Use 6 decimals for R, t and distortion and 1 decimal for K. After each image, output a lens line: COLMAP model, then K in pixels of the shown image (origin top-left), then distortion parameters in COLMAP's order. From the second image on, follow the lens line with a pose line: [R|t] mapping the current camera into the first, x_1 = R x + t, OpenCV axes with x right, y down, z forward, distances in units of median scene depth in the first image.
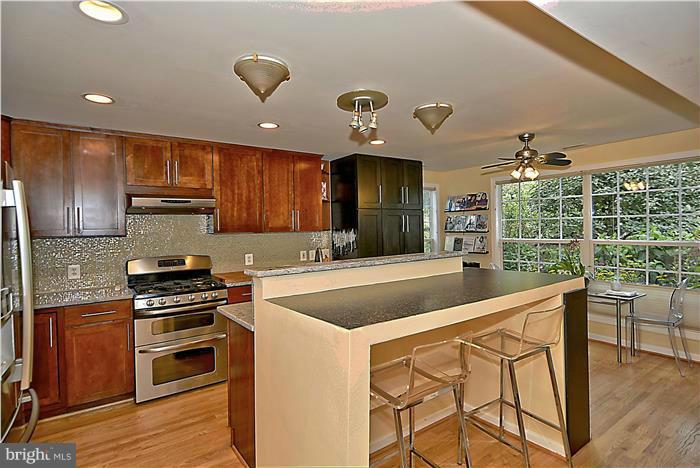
lens RADIAL K [[362.5, 0, 350.0], [0, 362.5, 234.0], [0, 0, 1]] dist [0.001382, -0.000108]
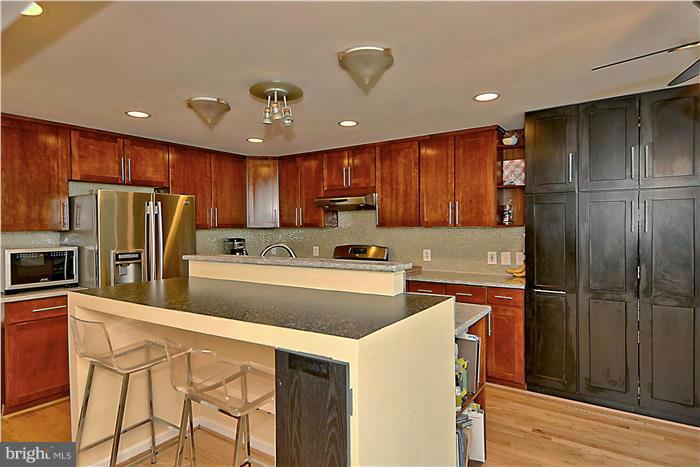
lens RADIAL K [[395.4, 0, 364.6], [0, 395.4, 224.9], [0, 0, 1]] dist [0.022112, -0.000719]
pose [[0.375397, 0.008828, -0.926822, 0.733599], [-0.007693, 0.999950, 0.006409, -0.017328], [0.926832, 0.004724, 0.375447, 0.540986]]
